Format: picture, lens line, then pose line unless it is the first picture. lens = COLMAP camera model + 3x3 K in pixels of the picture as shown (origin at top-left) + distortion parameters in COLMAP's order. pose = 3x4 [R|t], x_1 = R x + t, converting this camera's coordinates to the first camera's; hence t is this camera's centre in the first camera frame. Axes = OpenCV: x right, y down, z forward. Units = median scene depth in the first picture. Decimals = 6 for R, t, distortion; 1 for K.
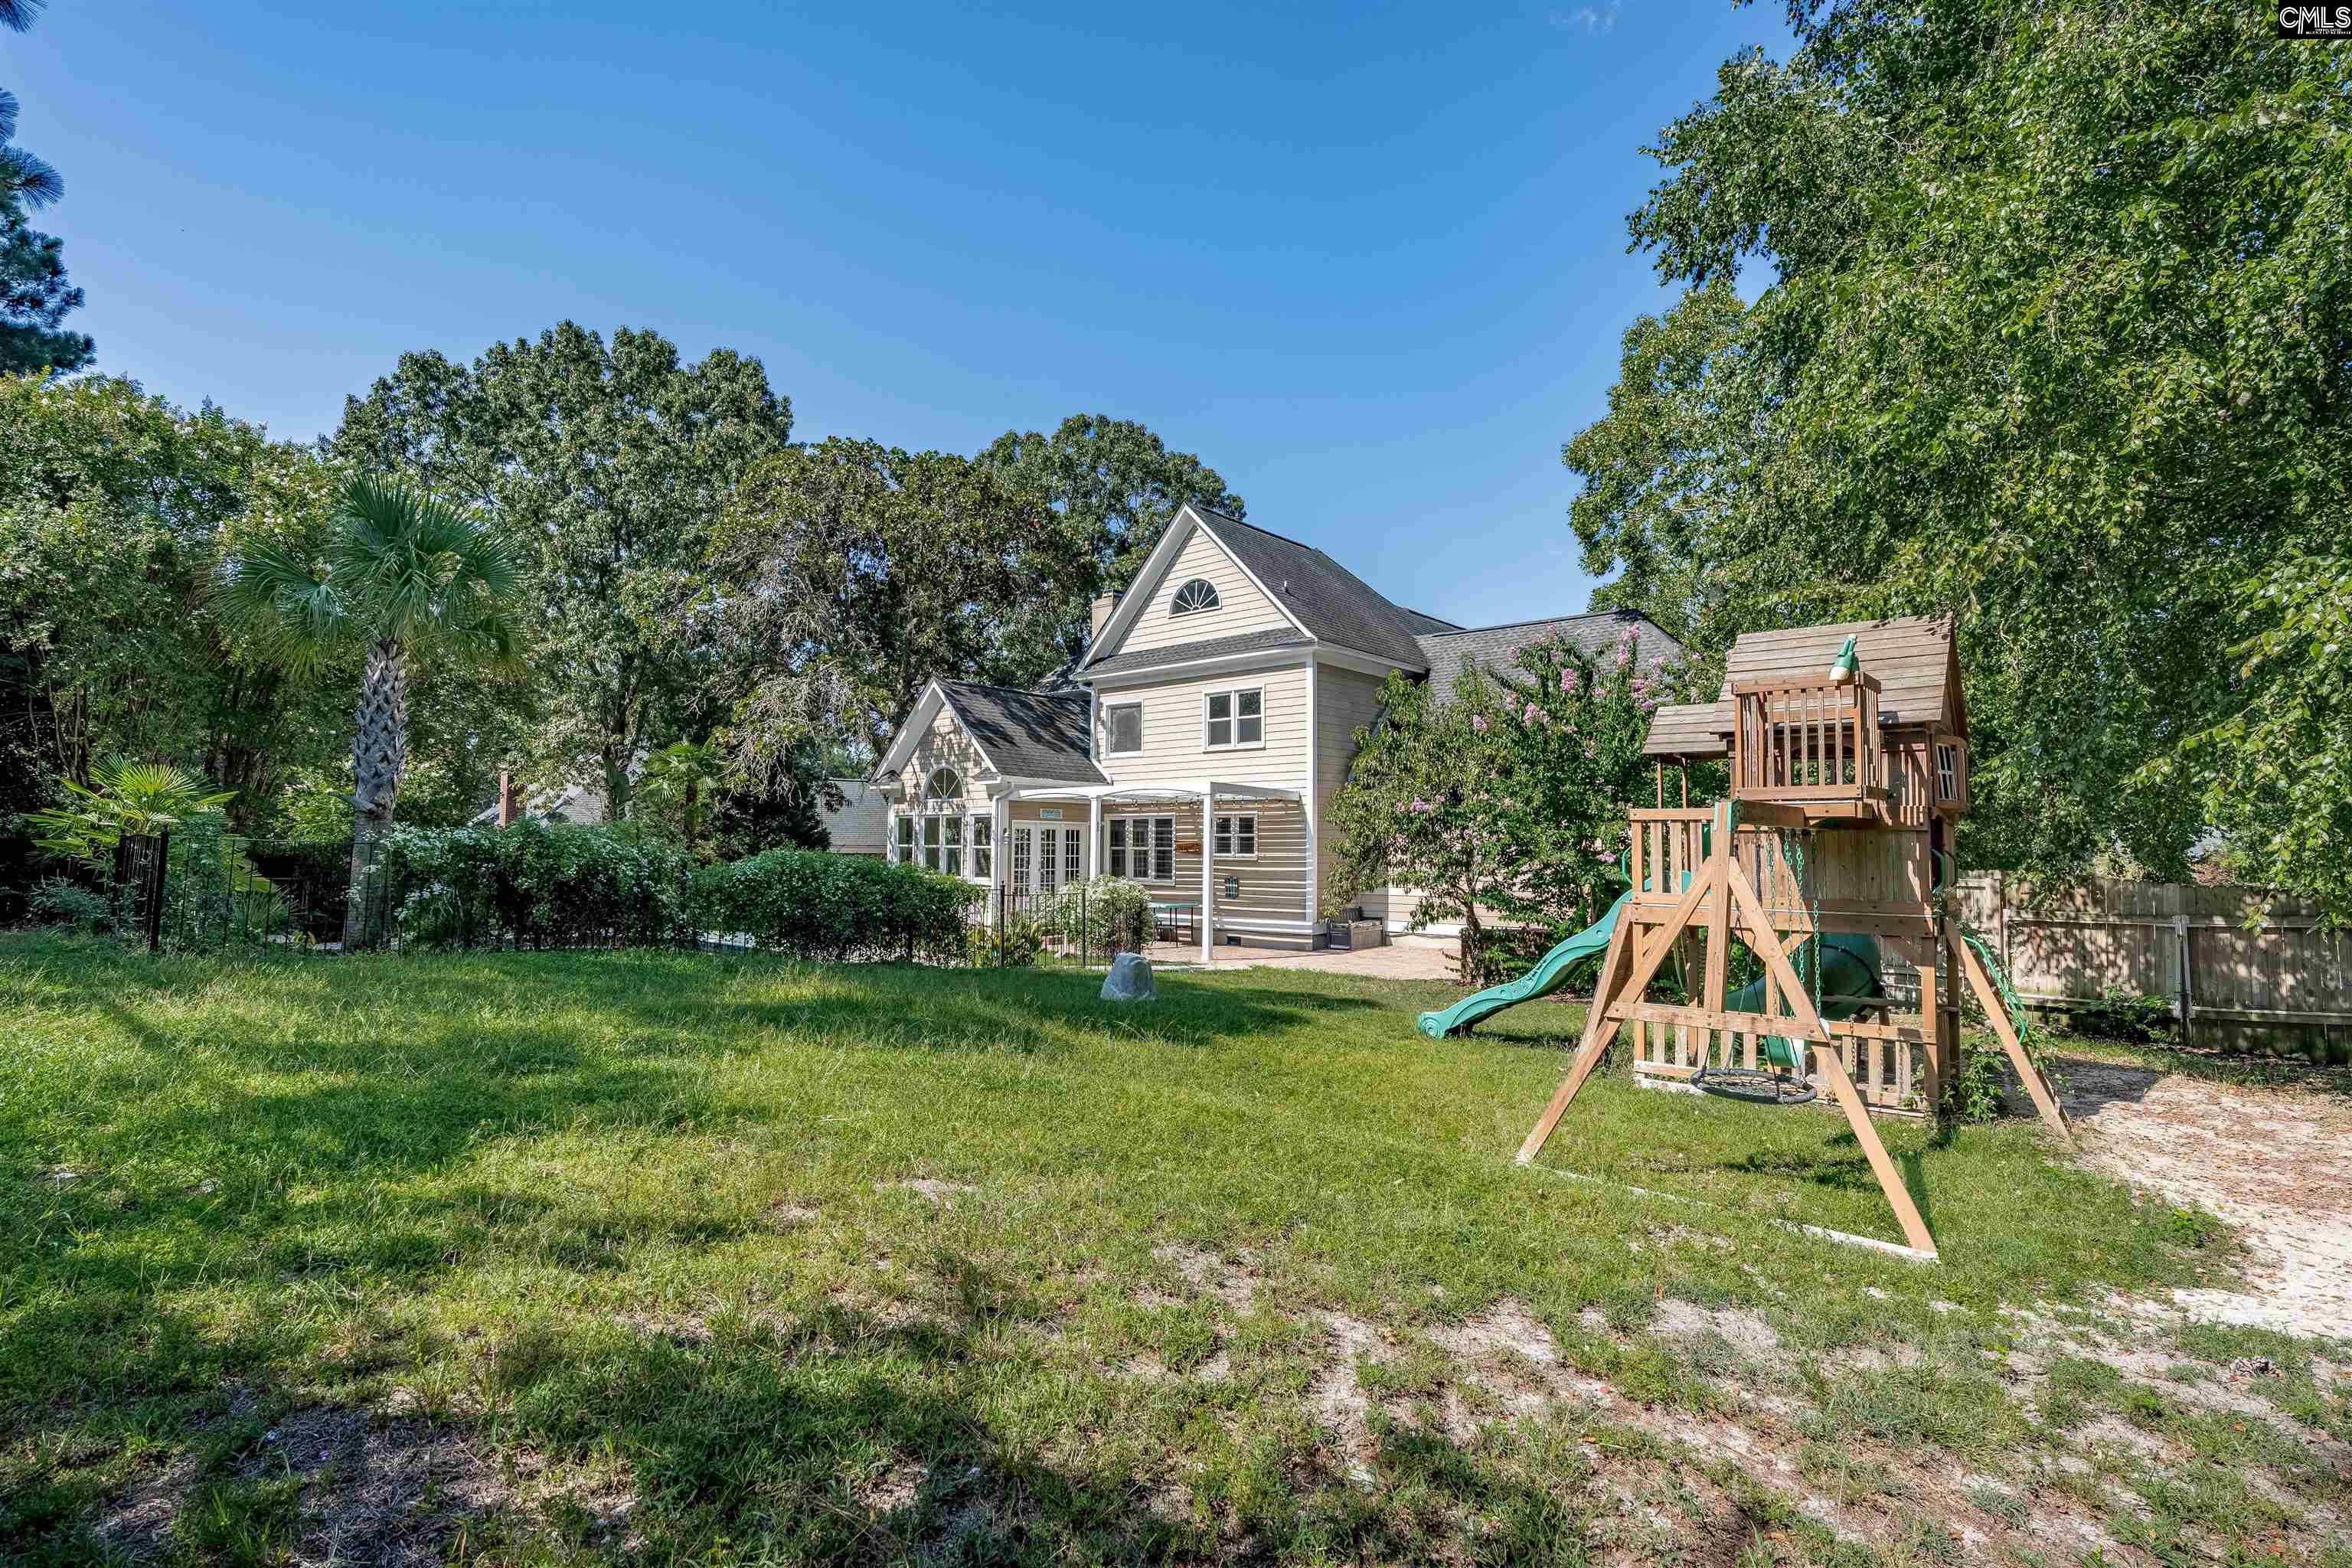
lens RADIAL K [[1117.2, 0, 1176.0], [0, 1117.2, 784.0], [0, 0, 1]] dist [-0.009370, 0.000326]
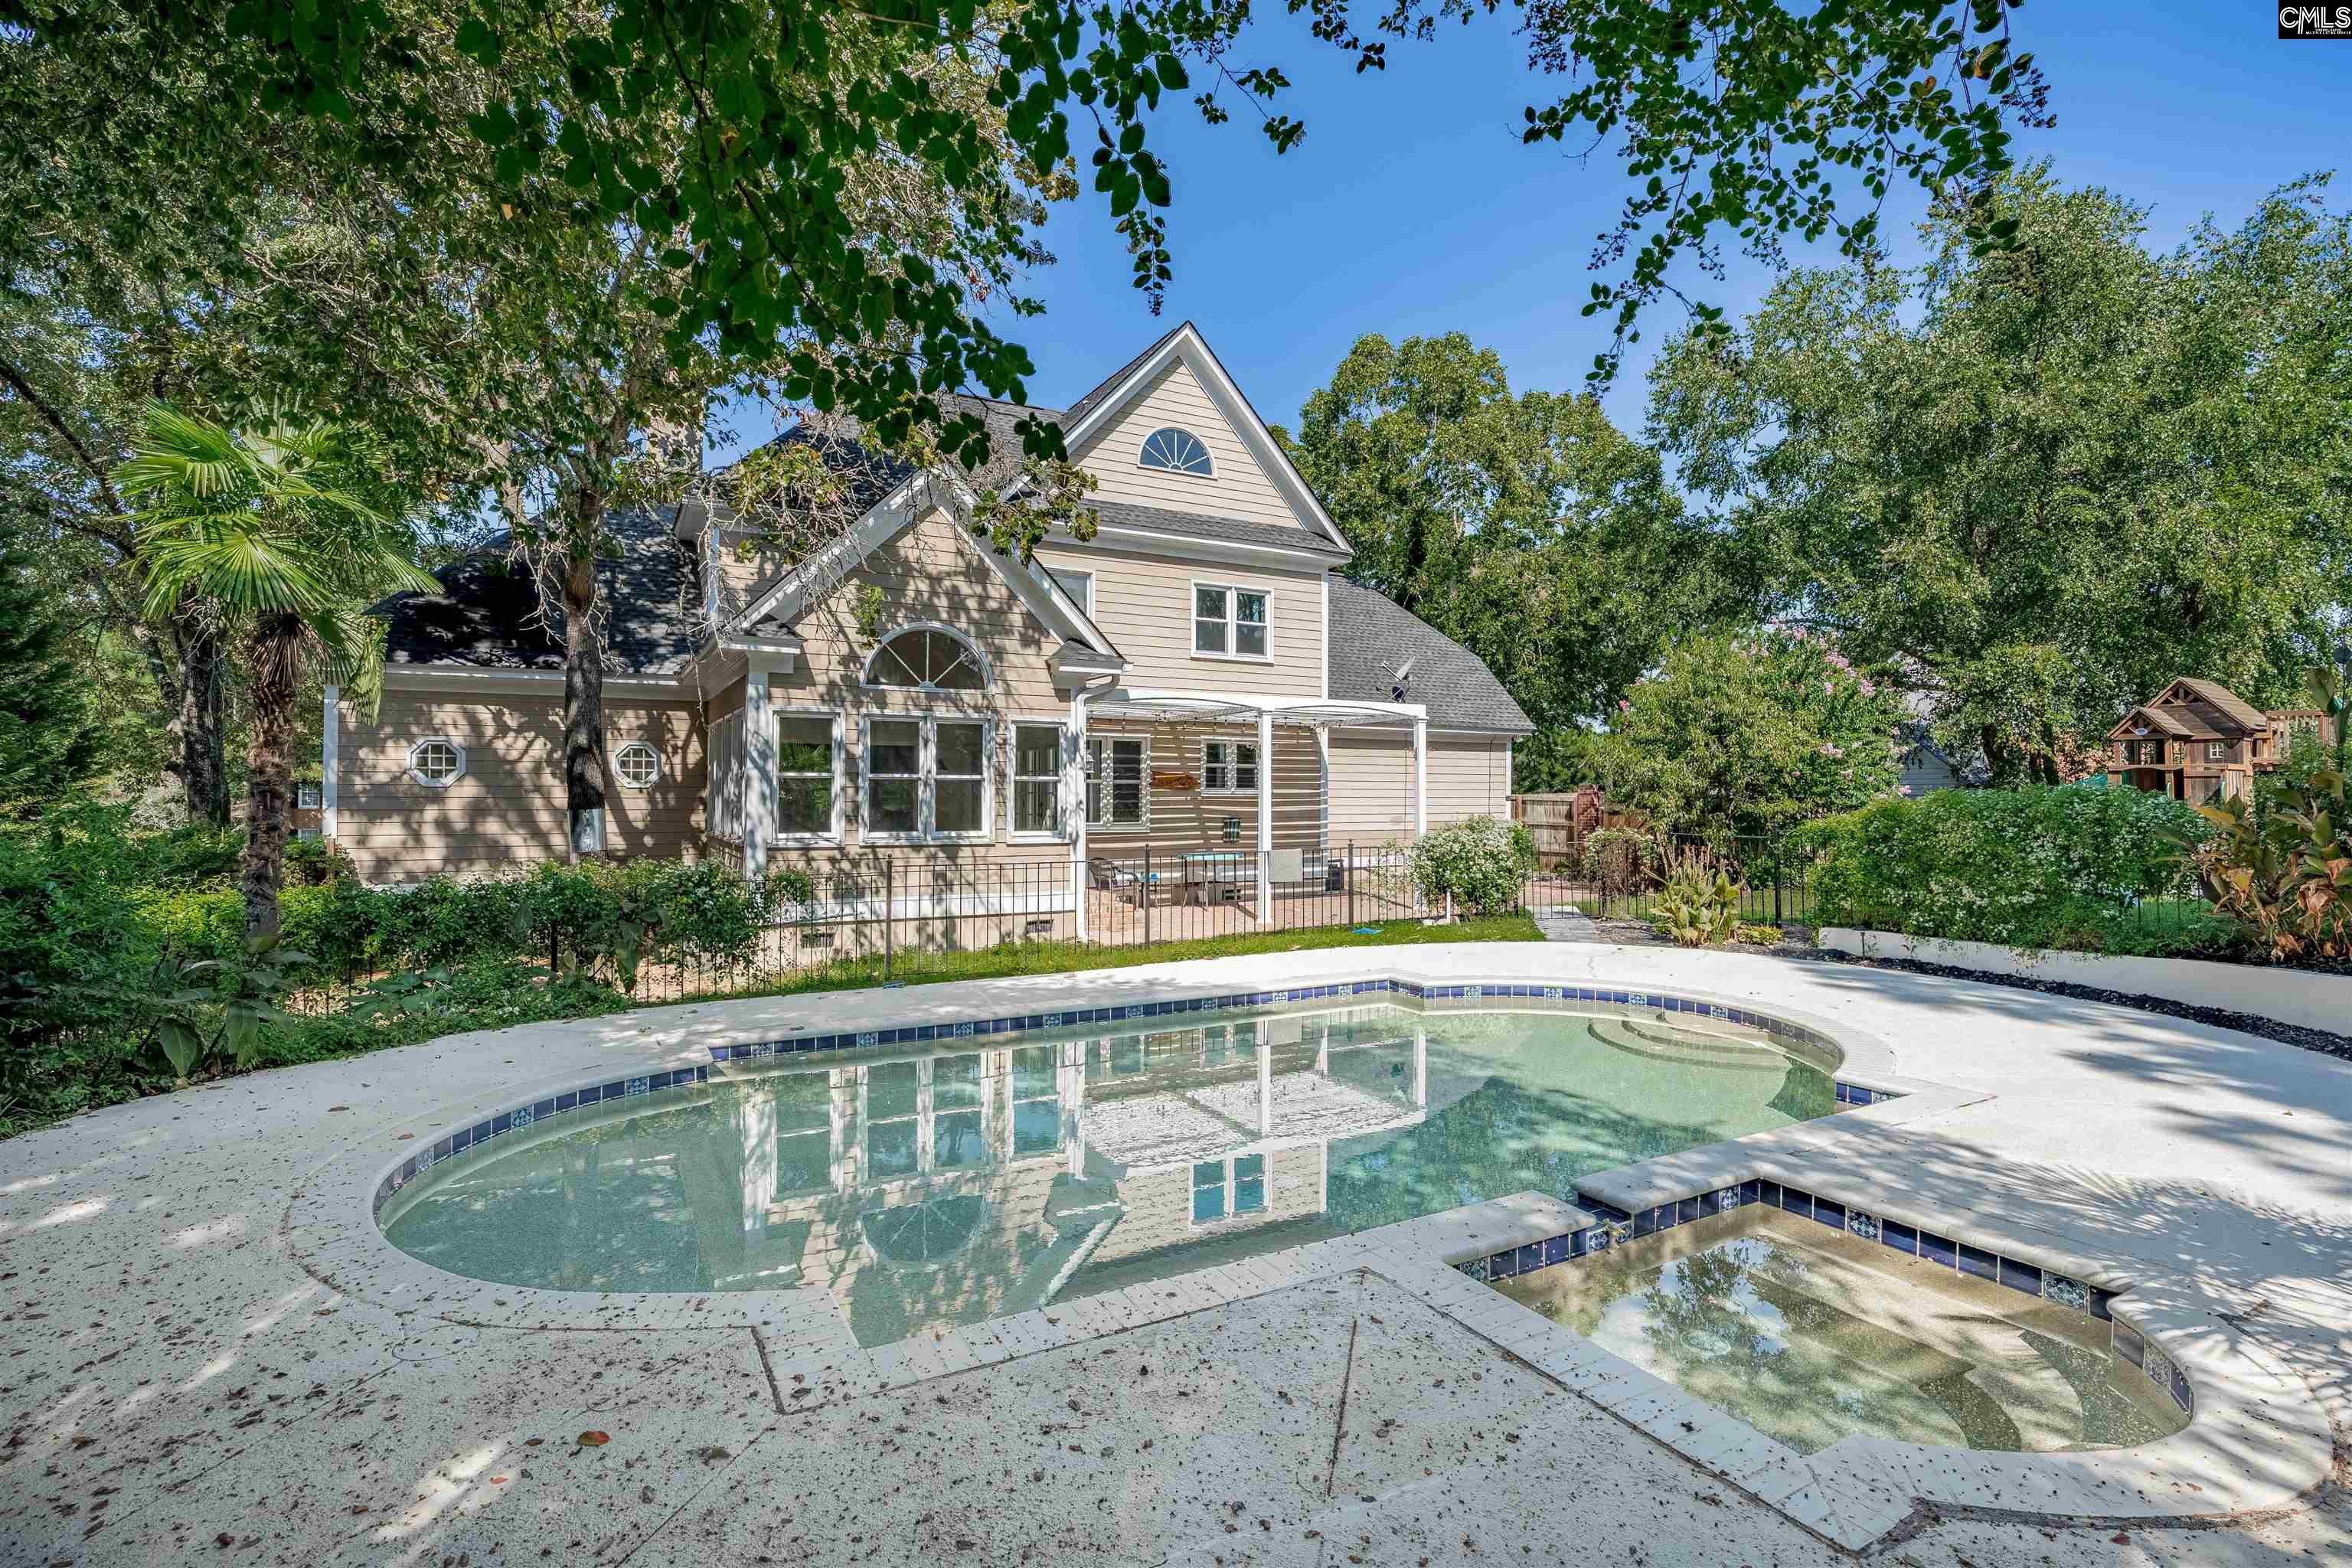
lens RADIAL K [[1117.2, 0, 1176.0], [0, 1117.2, 784.0], [0, 0, 1]] dist [-0.009370, 0.000326]
pose [[0.358098, 0.003437, 0.933678, -0.697544], [-0.056793, 0.998222, 0.018107, 0.044837], [-0.931955, -0.059510, 0.357656, 0.723355]]
